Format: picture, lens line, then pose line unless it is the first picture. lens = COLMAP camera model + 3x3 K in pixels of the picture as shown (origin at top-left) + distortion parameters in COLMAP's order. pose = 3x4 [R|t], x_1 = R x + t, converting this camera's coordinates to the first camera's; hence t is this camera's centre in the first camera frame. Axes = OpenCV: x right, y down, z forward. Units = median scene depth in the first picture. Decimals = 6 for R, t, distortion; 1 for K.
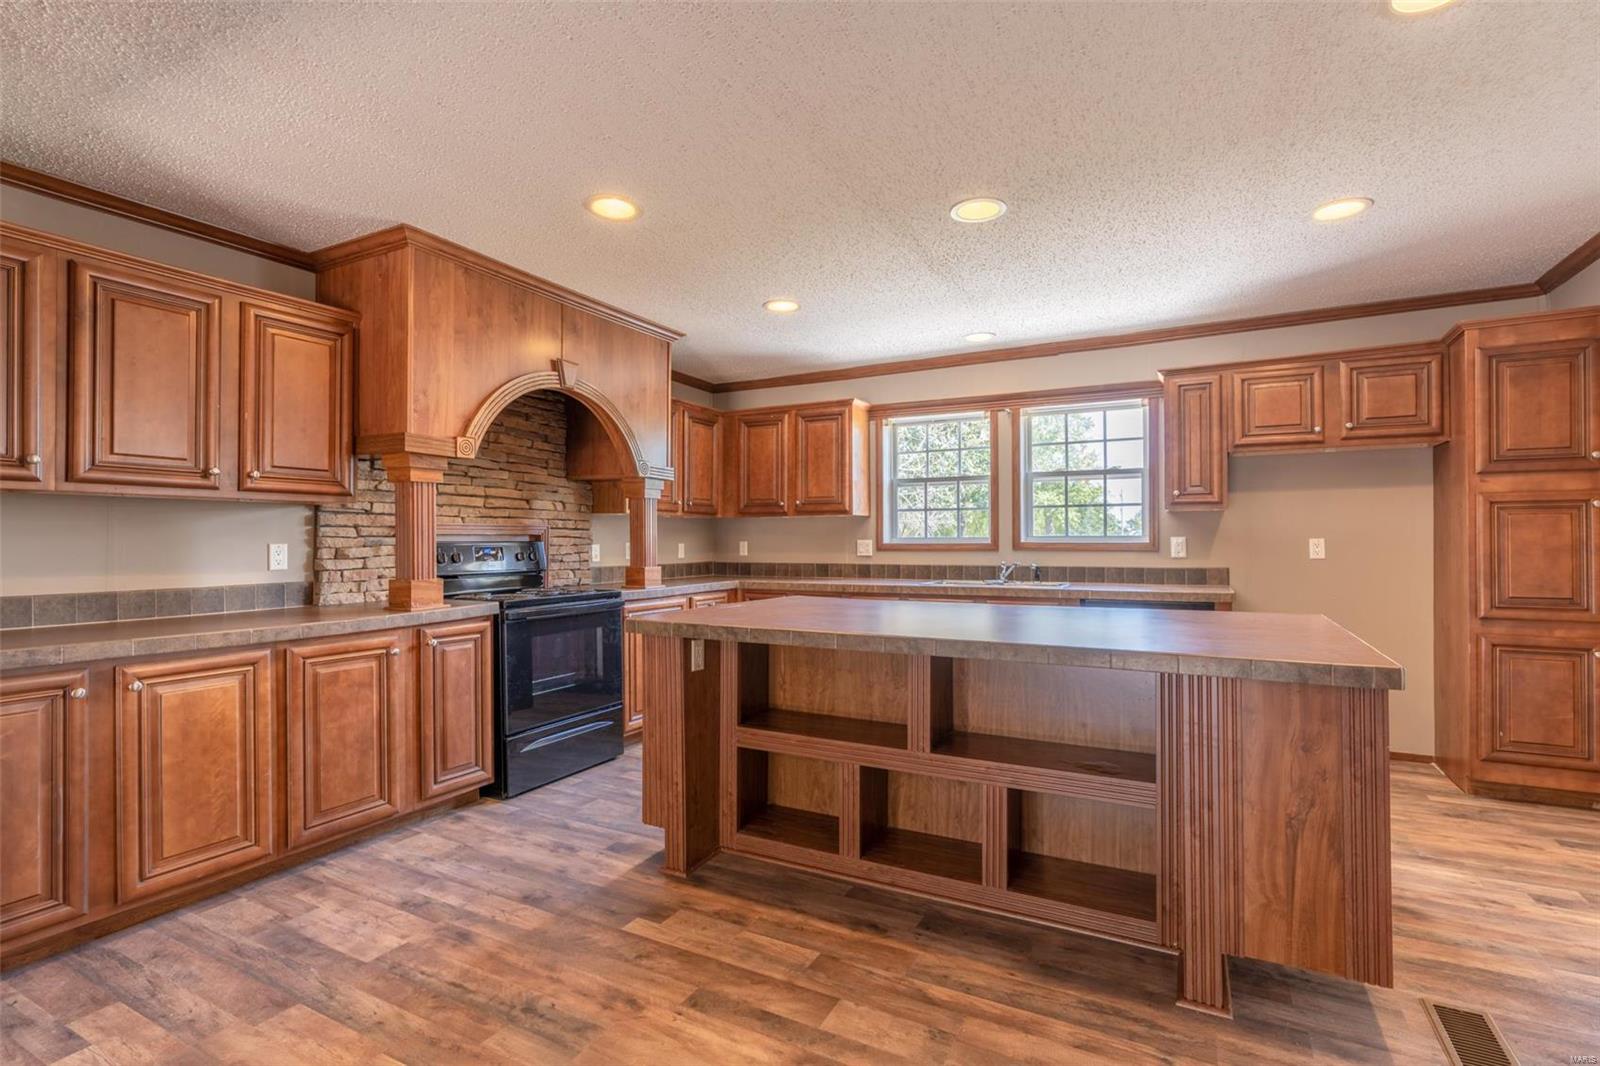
lens RADIAL K [[726.7, 0, 805.3], [0, 726.7, 532.8], [0, 0, 1]] dist [-0.005537, 0.000908]
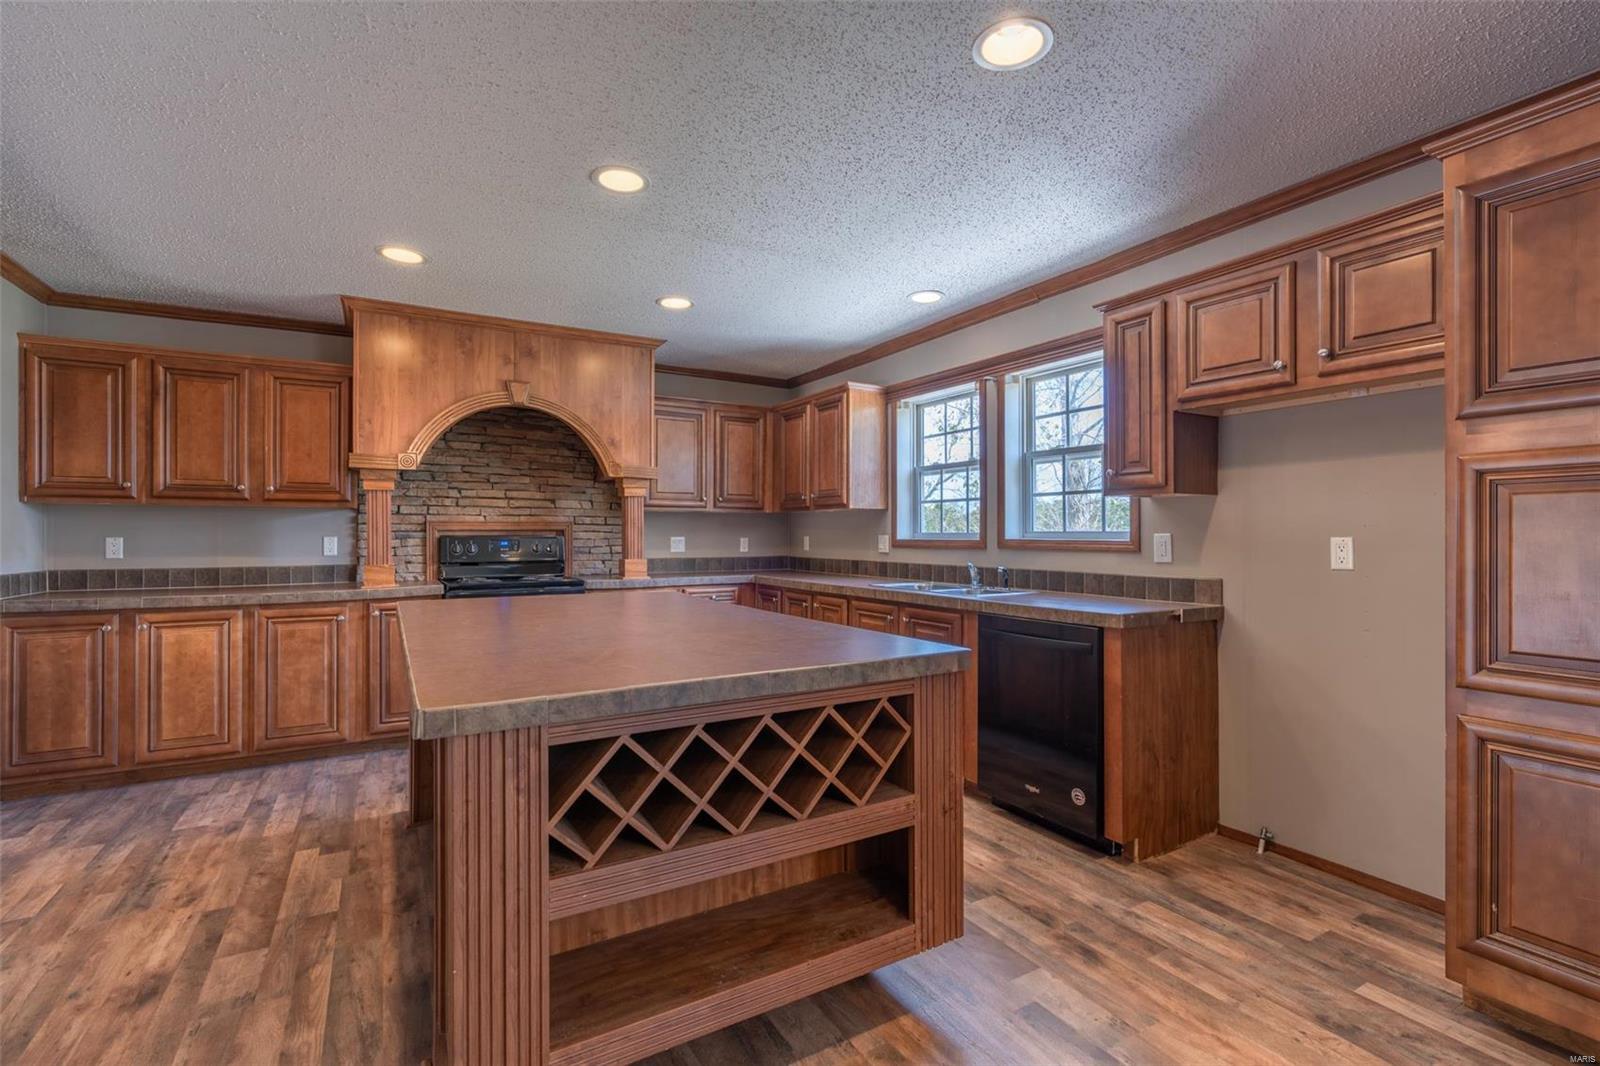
lens RADIAL K [[726.7, 0, 805.4], [0, 726.7, 533.3], [0, 0, 1]] dist [-0.005537, 0.000908]
pose [[0.855893, 0.003131, -0.517144, 0.816627], [0.002260, 0.999949, 0.009795, -0.003263], [0.517148, -0.009552, 0.855843, 0.292744]]
